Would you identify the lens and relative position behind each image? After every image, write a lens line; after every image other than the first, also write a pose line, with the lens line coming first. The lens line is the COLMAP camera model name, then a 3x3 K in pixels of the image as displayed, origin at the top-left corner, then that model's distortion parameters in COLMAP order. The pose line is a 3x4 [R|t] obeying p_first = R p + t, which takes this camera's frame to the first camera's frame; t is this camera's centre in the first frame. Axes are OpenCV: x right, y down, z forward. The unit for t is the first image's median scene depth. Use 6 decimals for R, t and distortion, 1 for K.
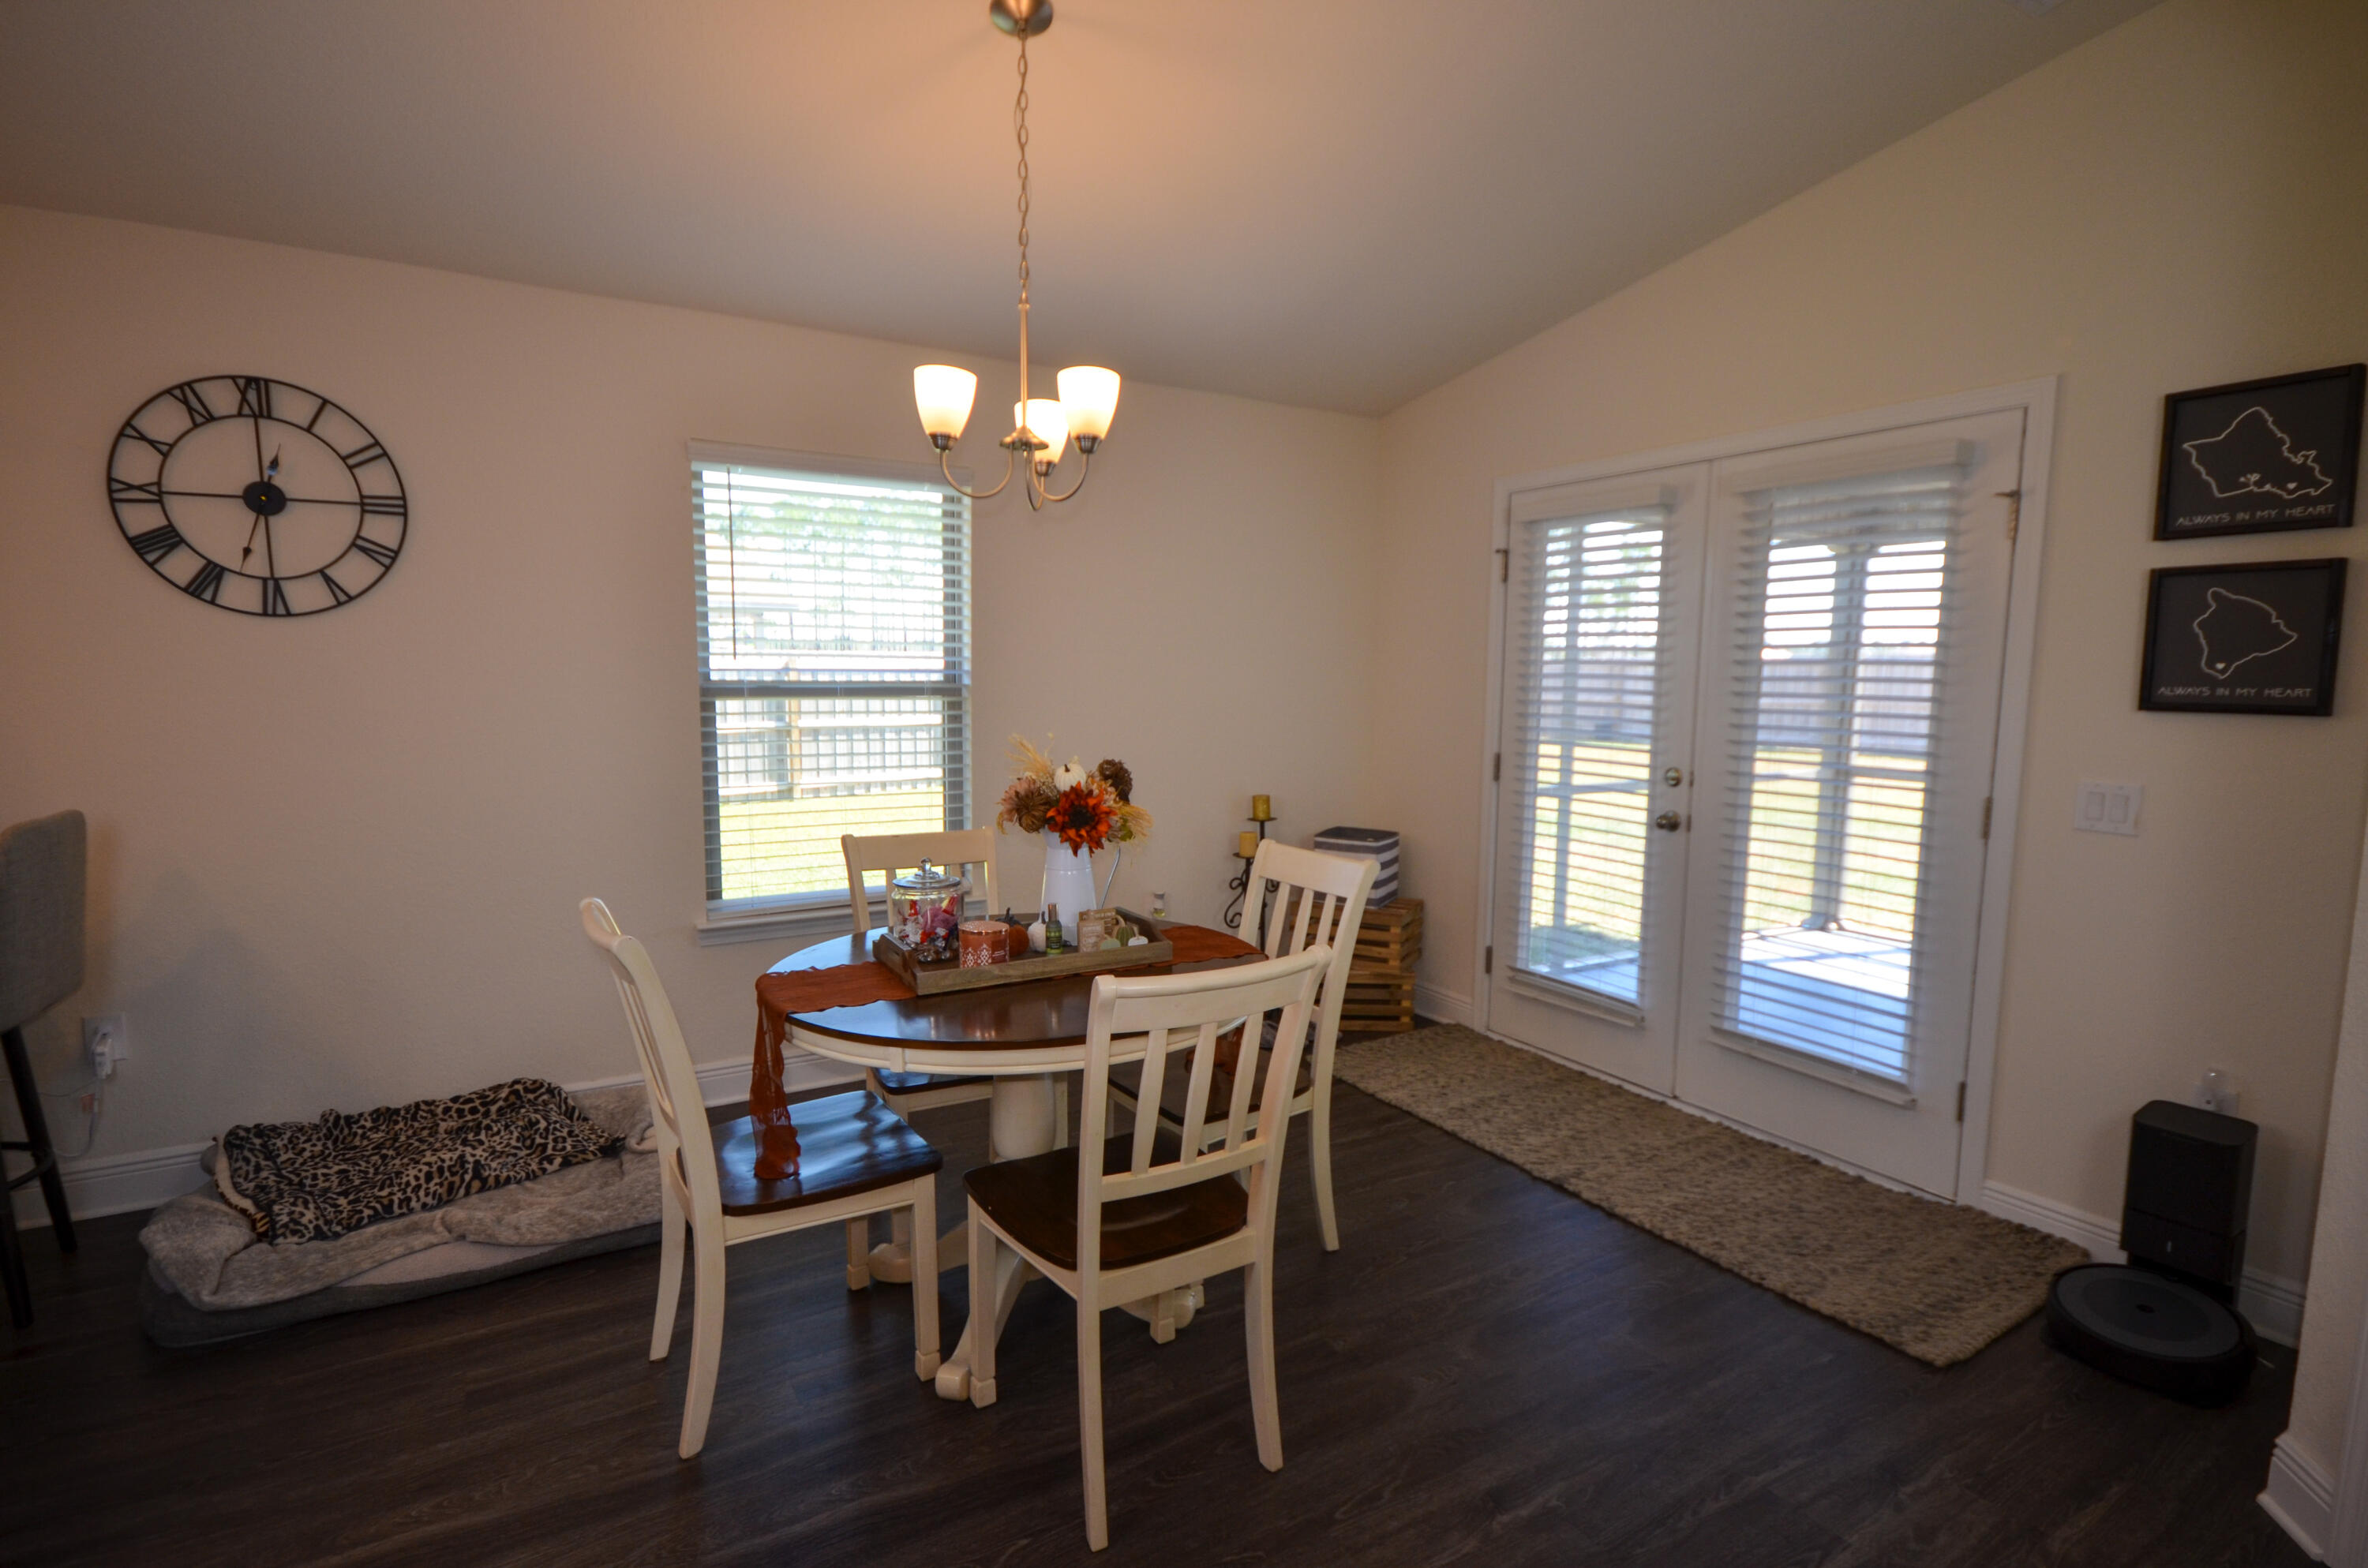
lens RADIAL K [[1079.3, 0, 1203.6], [0, 1079.3, 800.1], [0, 0, 1]] dist [0.008781, -0.005420]
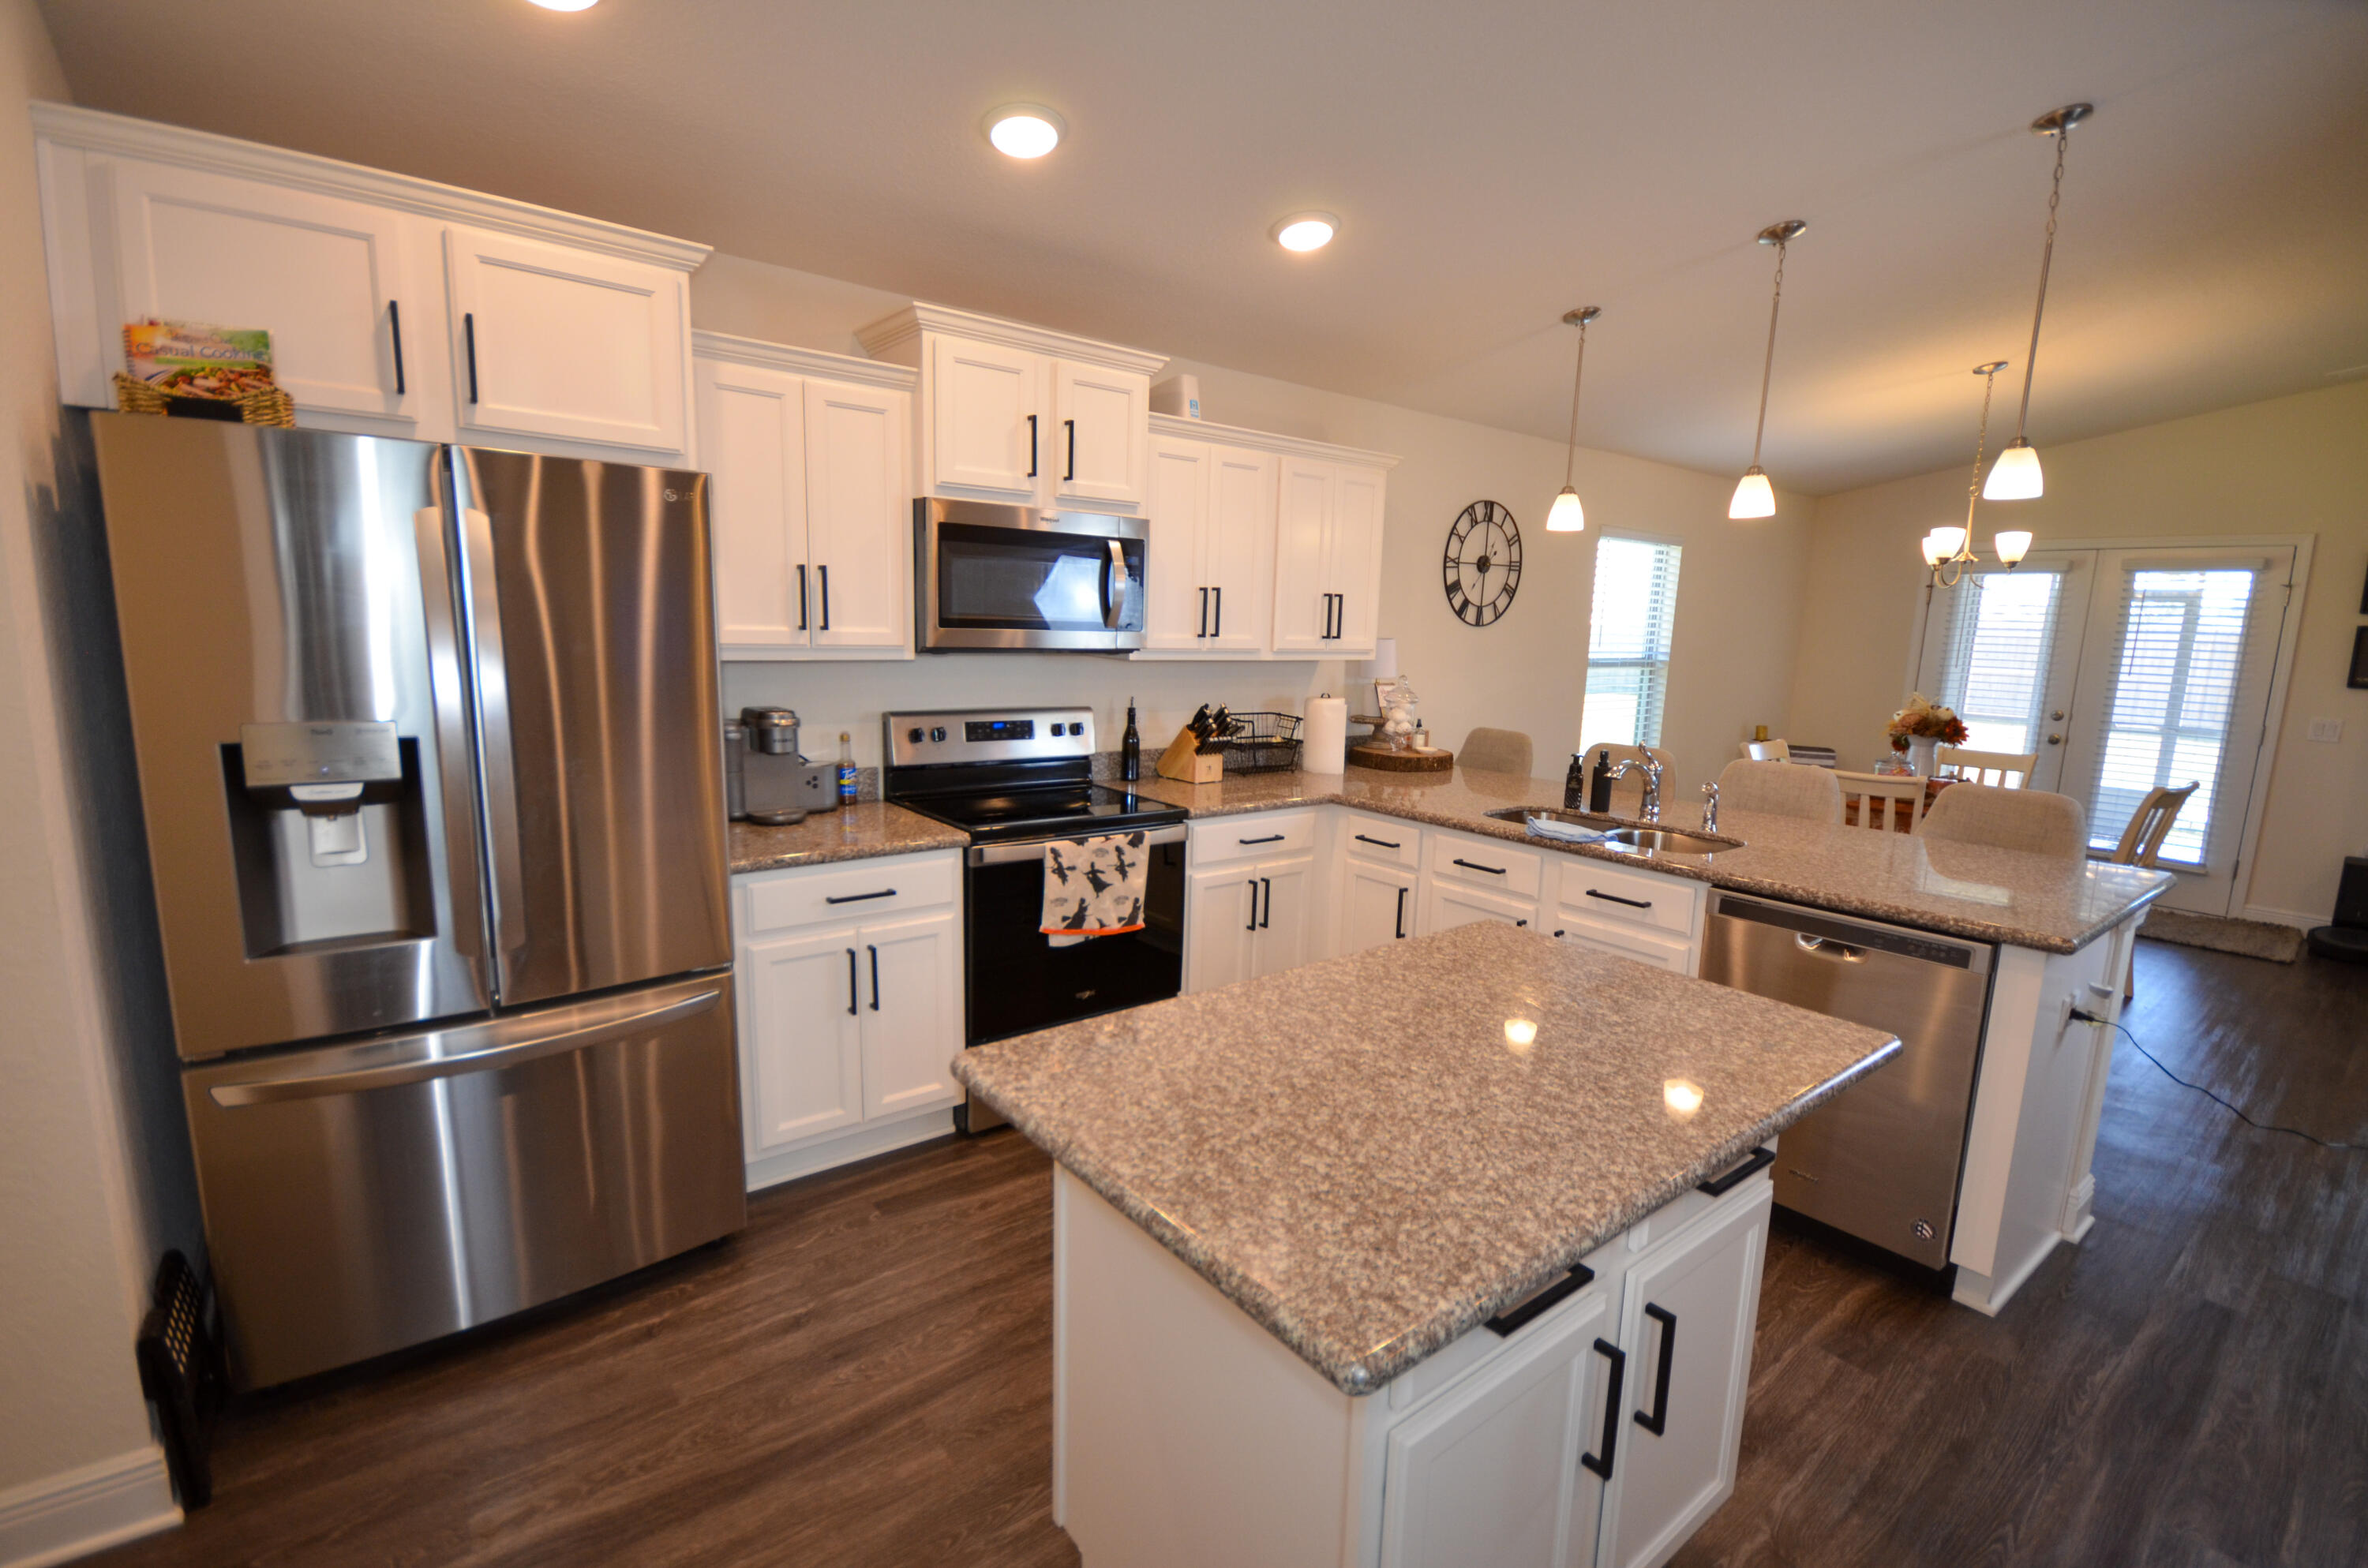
lens RADIAL K [[1036.4, 0, 1185.8], [0, 1036.4, 788.9], [0, 0, 1]] dist [0.011136, -0.014084]
pose [[0.992191, -0.005454, 0.124609, -1.649924], [0.000285, 0.999140, 0.041465, 0.039899], [-0.124728, -0.041106, 0.991339, -0.767192]]
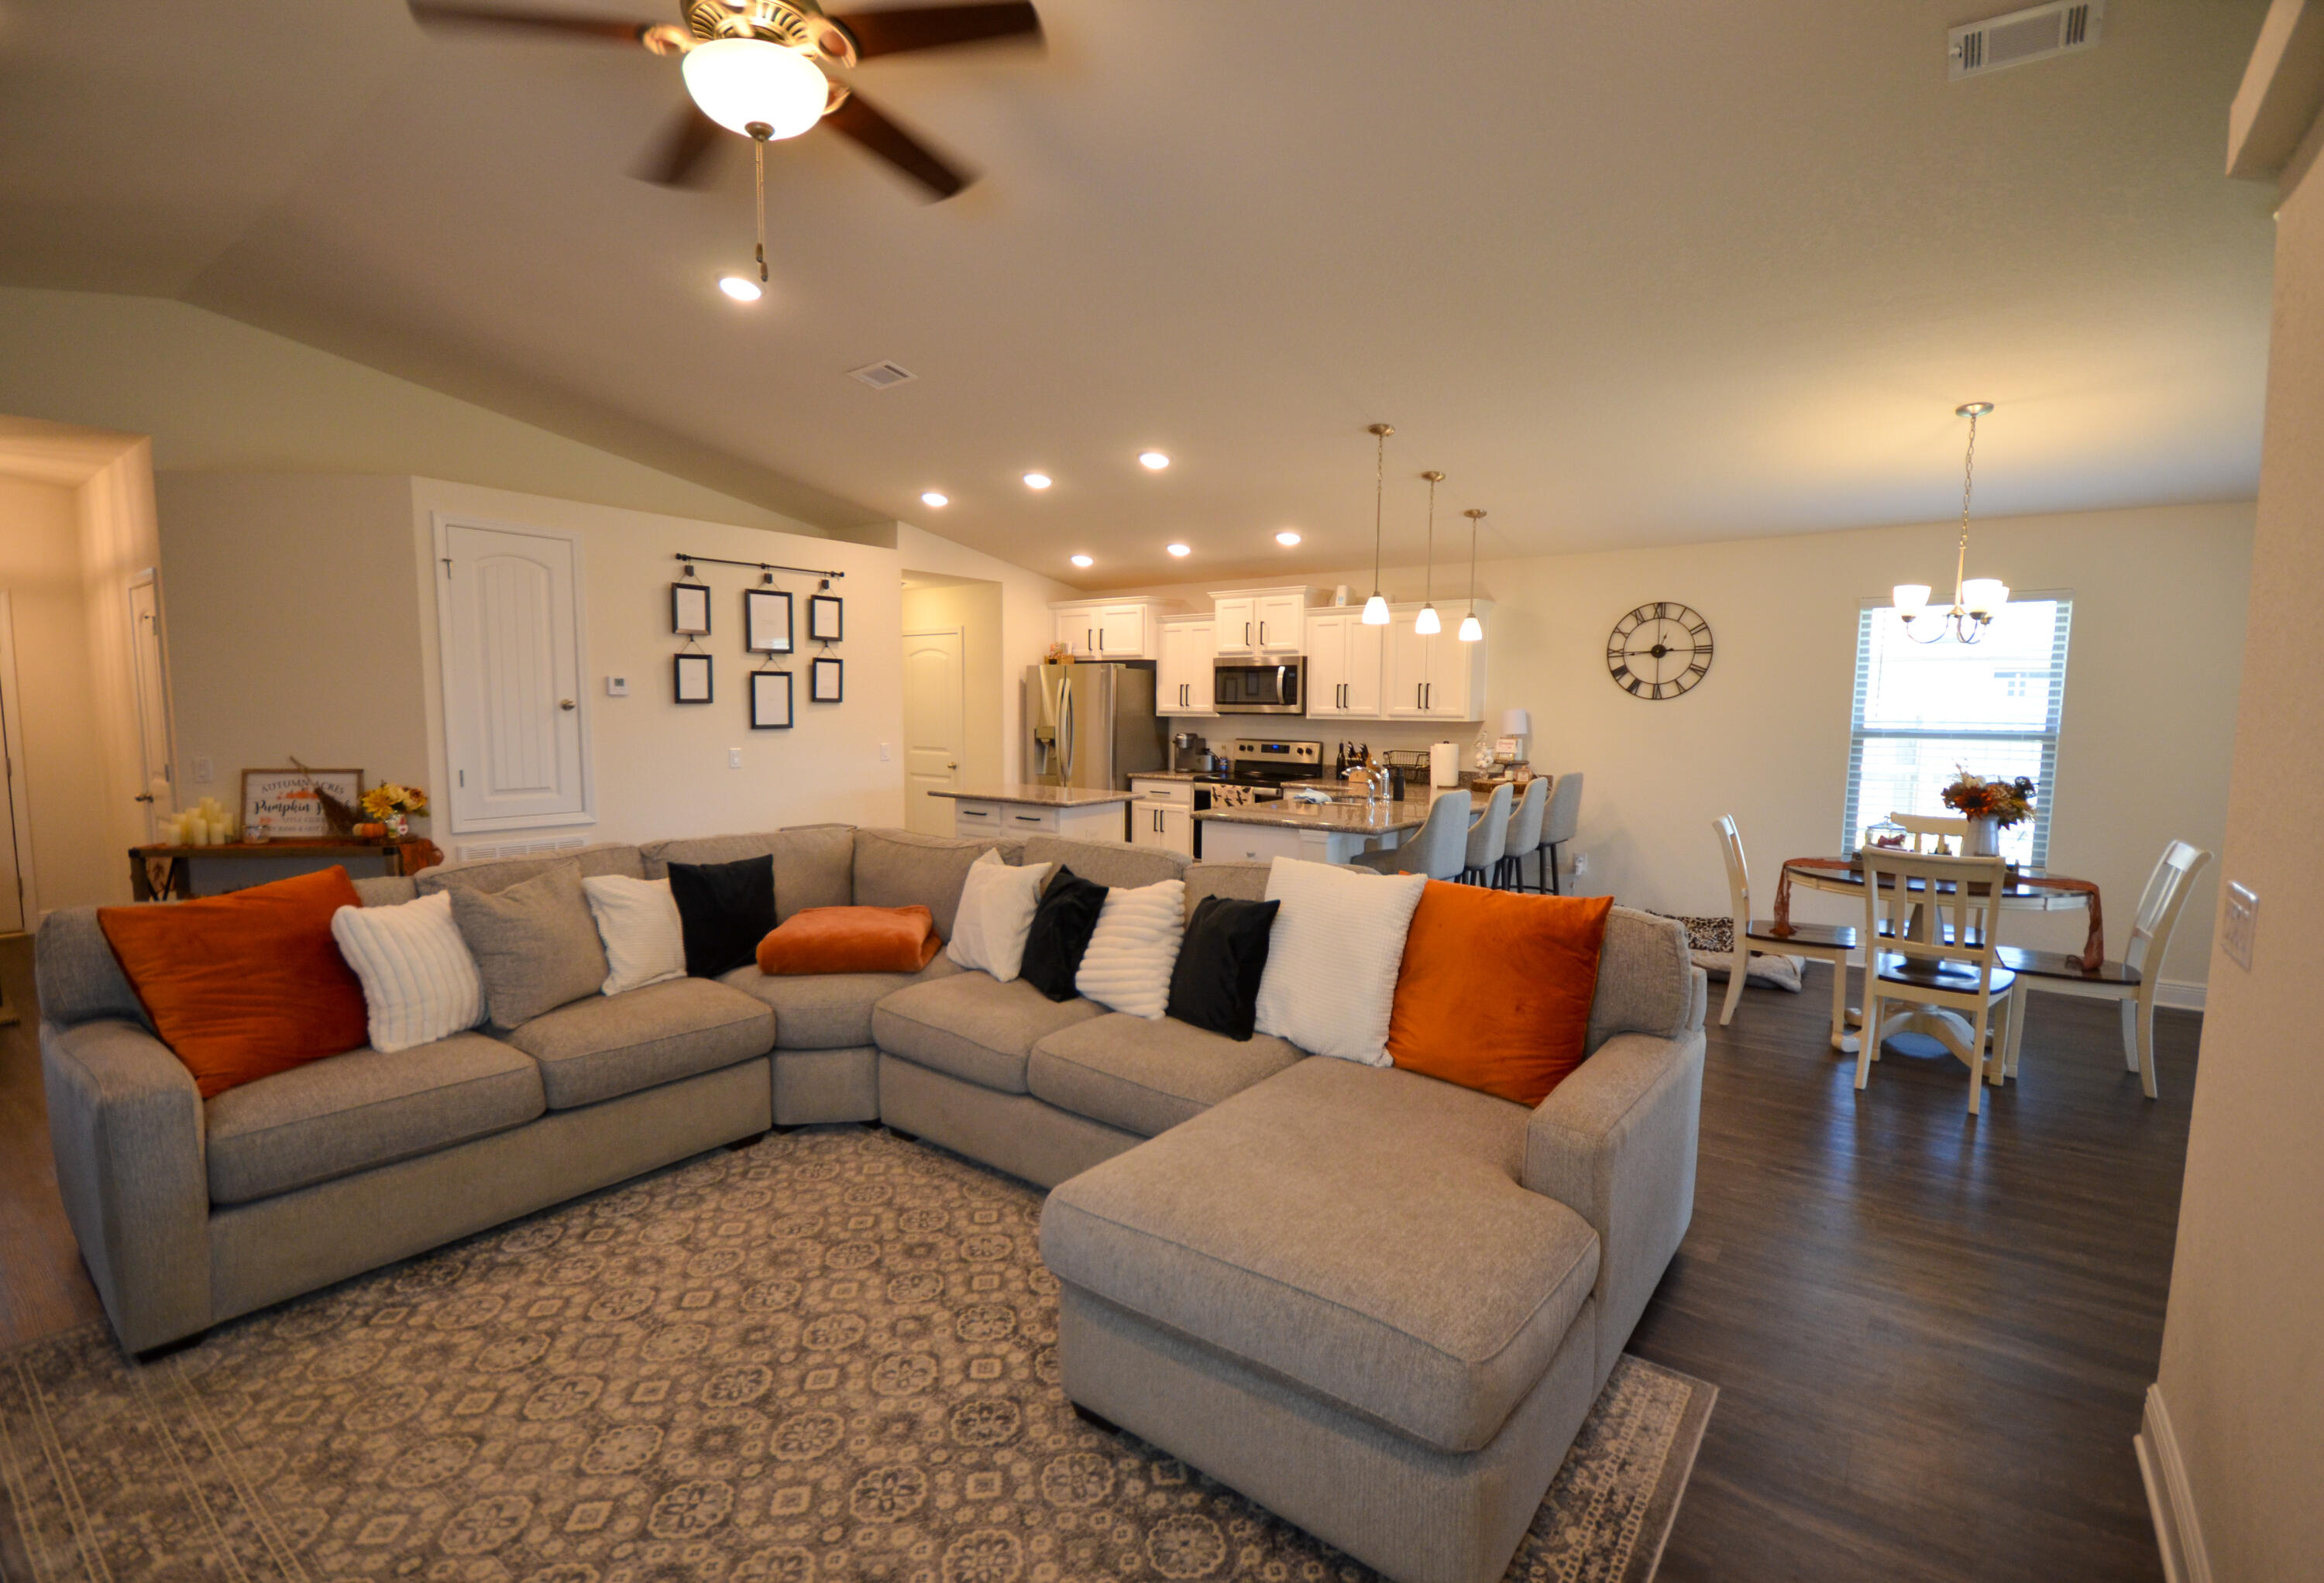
lens RADIAL K [[1039.4, 0, 1128.9], [0, 1039.4, 798.2], [0, 0, 1]] dist [0.005257, 0.000388]
pose [[0.360538, 0.077298, -0.929536, 0.913669], [-0.113124, 0.992828, 0.038684, 0.093232], [0.925859, 0.091205, 0.366696, -0.938652]]
